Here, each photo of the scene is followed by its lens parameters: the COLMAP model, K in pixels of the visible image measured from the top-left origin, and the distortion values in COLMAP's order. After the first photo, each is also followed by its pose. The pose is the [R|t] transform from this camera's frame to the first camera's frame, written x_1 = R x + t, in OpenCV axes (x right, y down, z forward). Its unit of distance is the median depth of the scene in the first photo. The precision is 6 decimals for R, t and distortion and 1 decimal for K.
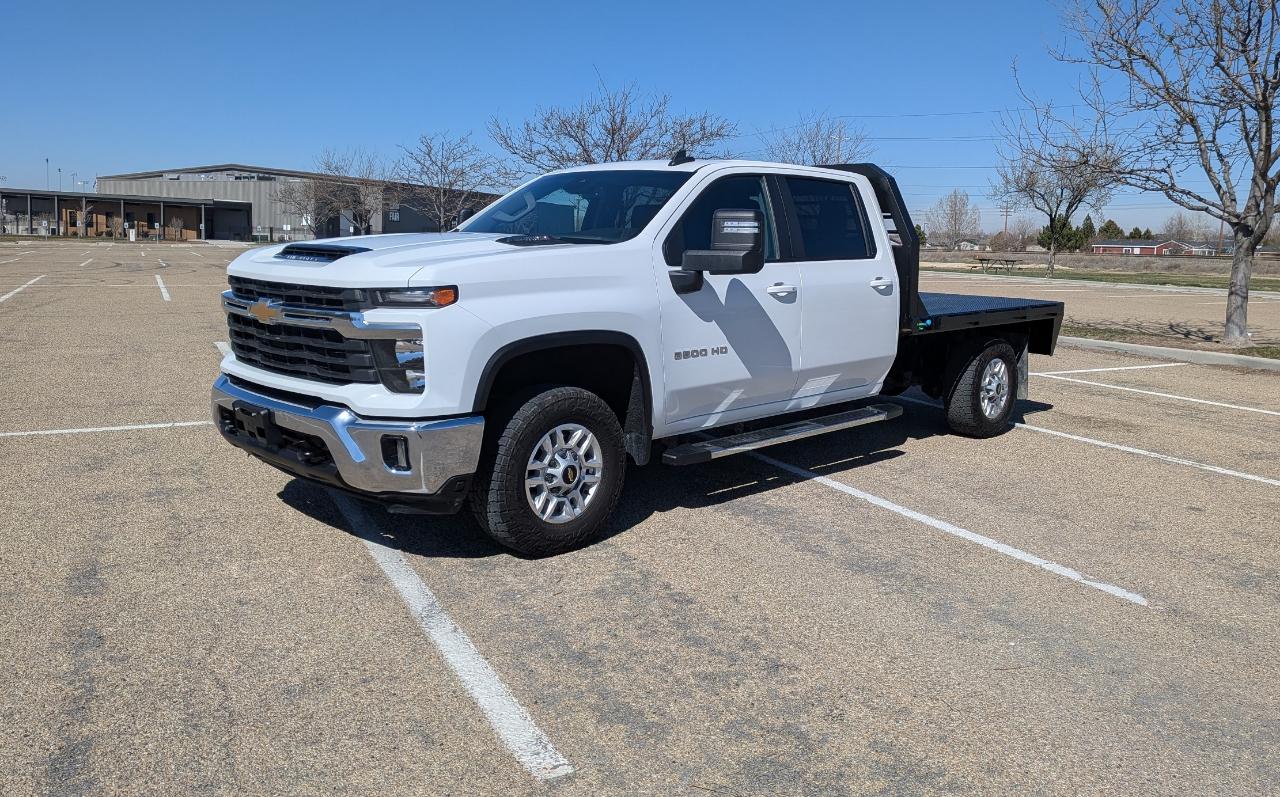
lens RADIAL K [[1005.3, 0, 661.9], [0, 1005.3, 345.1], [0, 0, 1]] dist [0.052535, -0.069625]
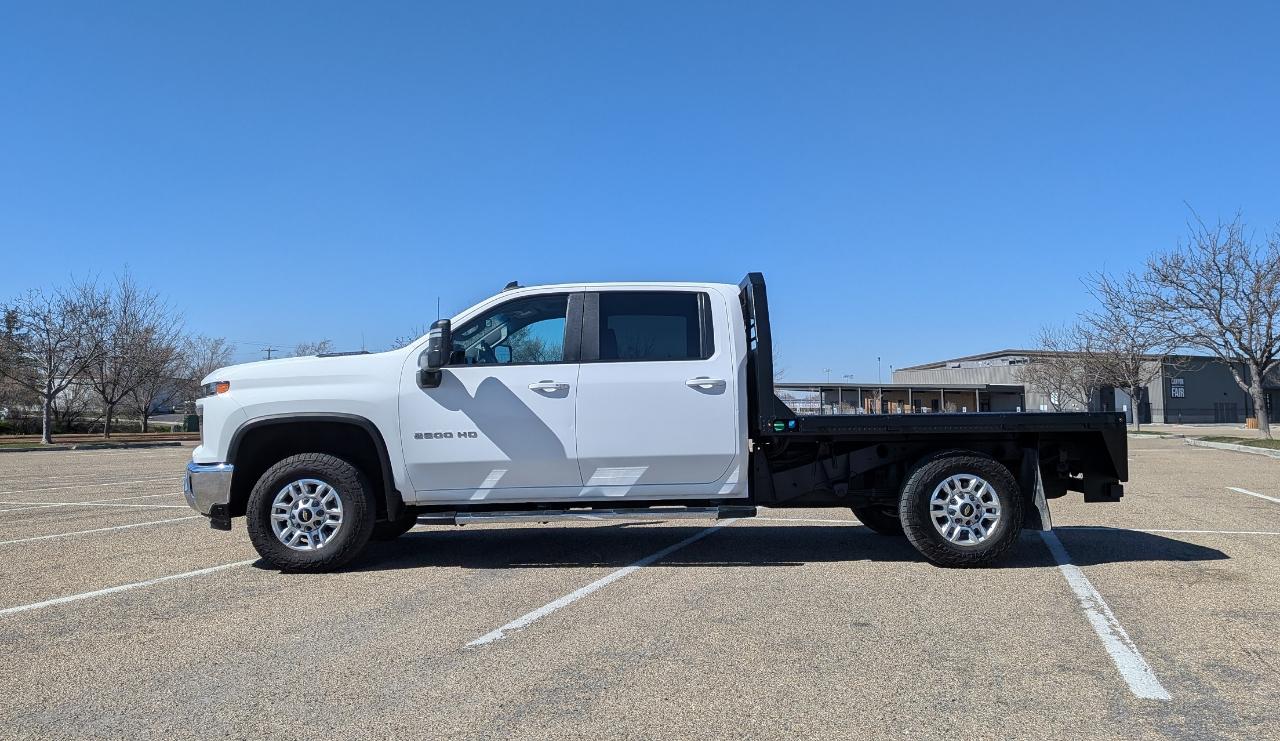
lens RADIAL K [[1000.5, 0, 644.7], [0, 1000.5, 336.0], [0, 0, 1]] dist [0.047364, -0.068680]
pose [[0.698101, -0.083674, -0.711093, 1.162812], [-0.054269, 0.984108, -0.169077, 0.087847], [0.713940, 0.156624, 0.682465, 0.320630]]
